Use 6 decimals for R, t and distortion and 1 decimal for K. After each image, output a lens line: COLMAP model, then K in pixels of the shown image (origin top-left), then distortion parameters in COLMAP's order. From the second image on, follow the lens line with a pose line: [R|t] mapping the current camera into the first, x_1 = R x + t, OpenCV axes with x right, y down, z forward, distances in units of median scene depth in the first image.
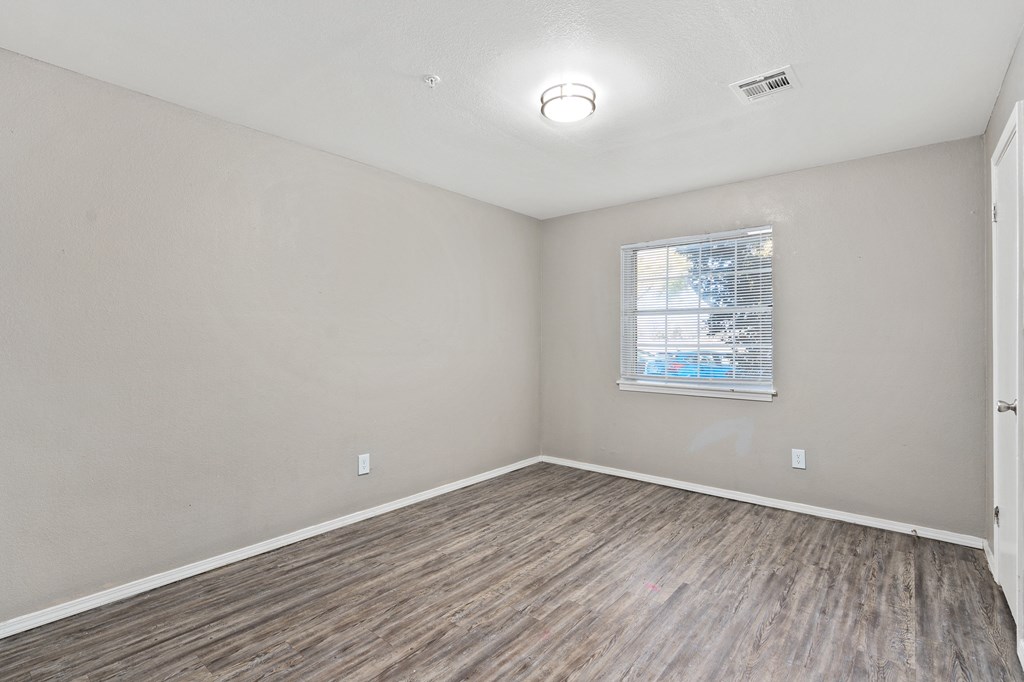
lens RADIAL K [[462.0, 0, 509.6], [0, 462.0, 344.1], [0, 0, 1]] dist [-0.002456, 0.000305]
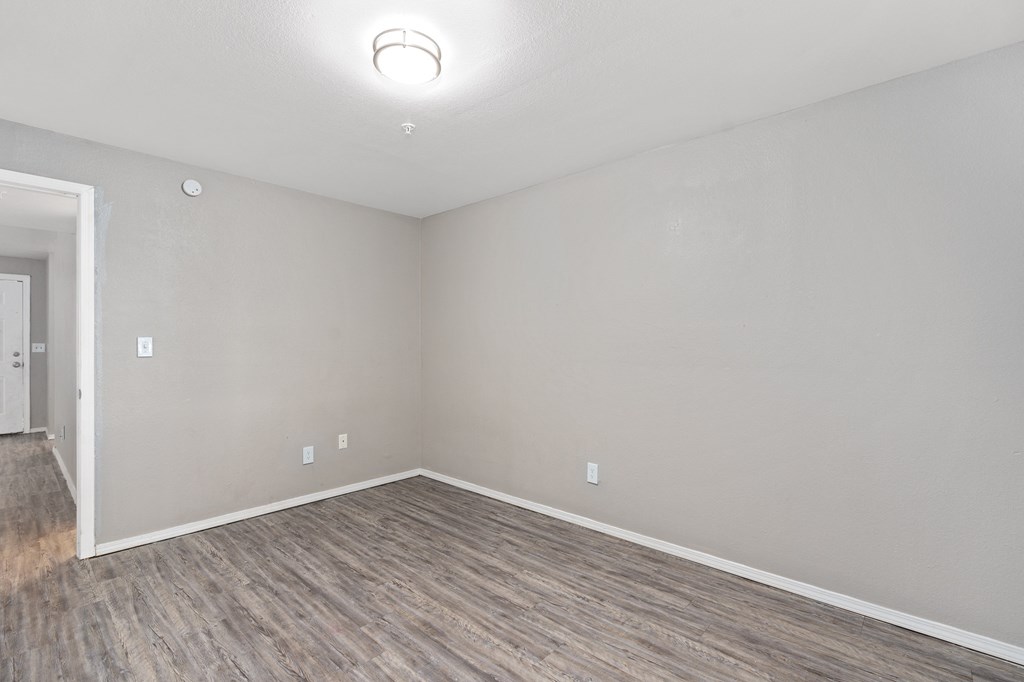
lens RADIAL K [[462.0, 0, 509.6], [0, 462.0, 344.1], [0, 0, 1]] dist [-0.002456, 0.000305]
pose [[-0.024137, -0.001685, -0.999707, 0.820788], [-0.011141, 0.999937, -0.001417, -0.007257], [0.999647, 0.011104, -0.024154, 1.051481]]
